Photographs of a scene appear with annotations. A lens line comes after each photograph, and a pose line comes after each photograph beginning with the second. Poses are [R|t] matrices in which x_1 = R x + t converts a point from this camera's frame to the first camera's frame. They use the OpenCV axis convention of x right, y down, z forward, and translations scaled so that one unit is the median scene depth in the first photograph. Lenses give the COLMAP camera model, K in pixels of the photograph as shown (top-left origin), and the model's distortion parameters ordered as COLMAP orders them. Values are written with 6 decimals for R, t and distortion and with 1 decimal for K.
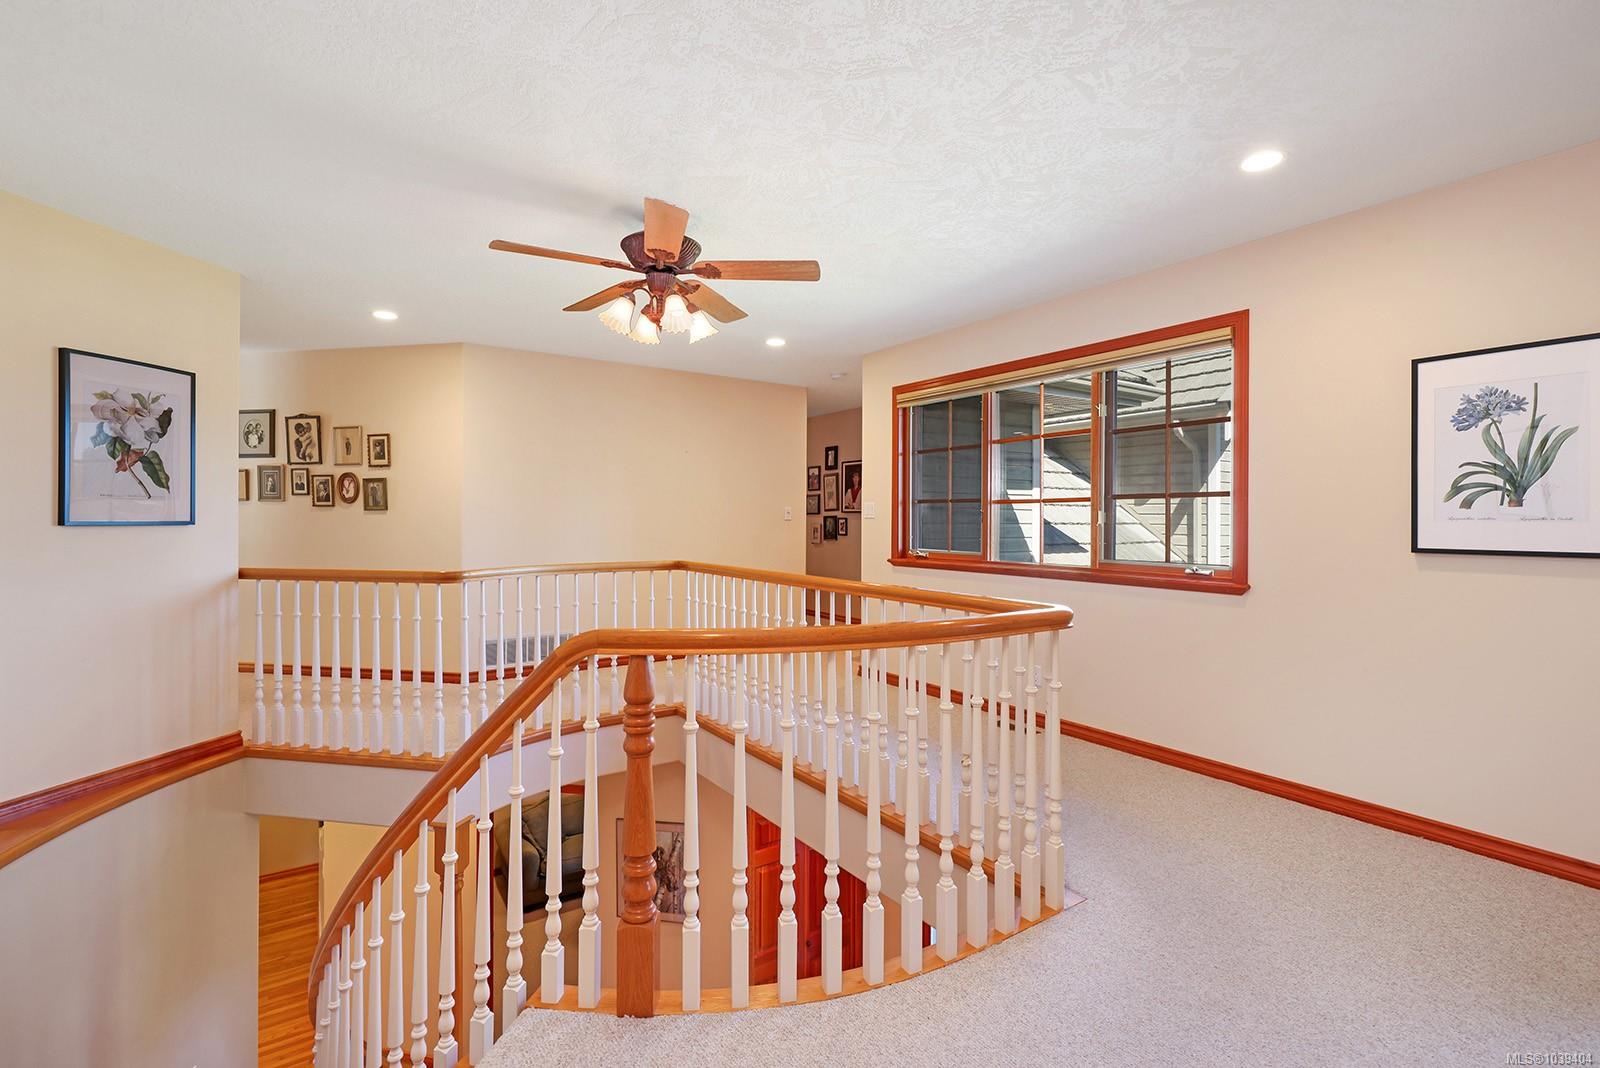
lens RADIAL K [[724.2, 0, 809.3], [0, 724.2, 534.8], [0, 0, 1]] dist [0.000959, 0.001155]
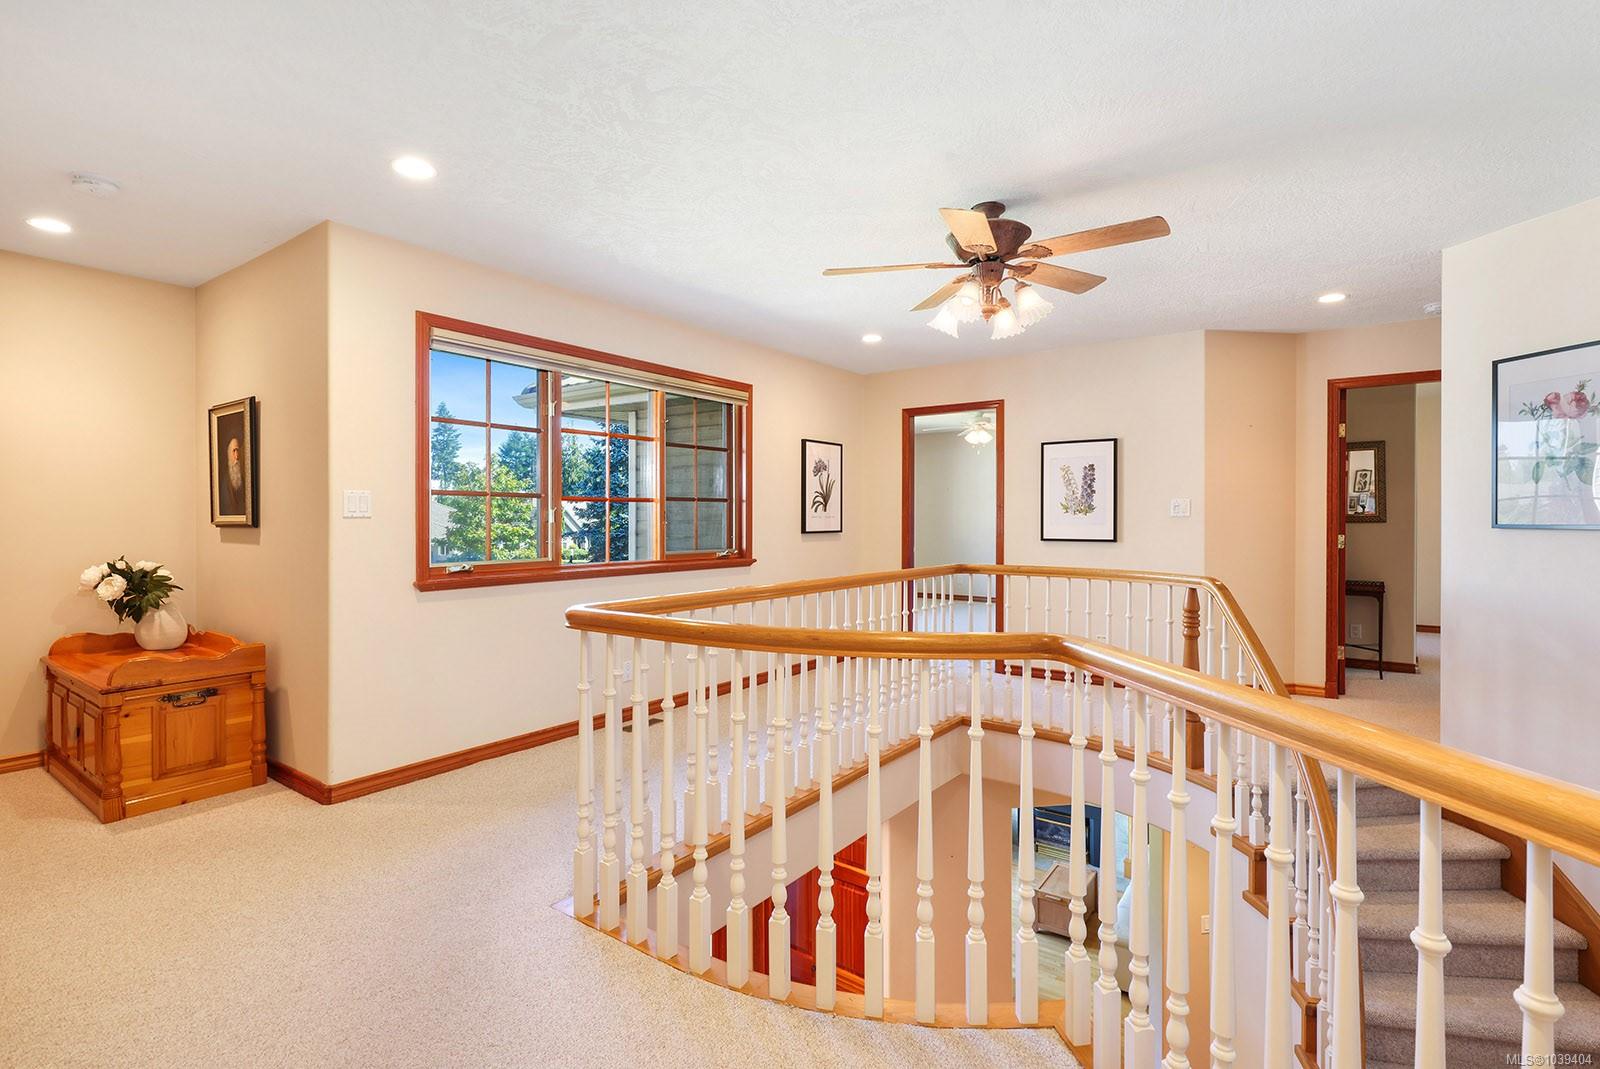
lens RADIAL K [[781.0, 0, 796.2], [0, 781.0, 512.4], [0, 0, 1]] dist [0.017785, 0.000022]
pose [[-0.340461, -0.000070, 0.940259, -1.016304], [0.014385, 0.999883, 0.005283, -0.038309], [-0.940149, 0.015325, -0.340420, 1.465120]]
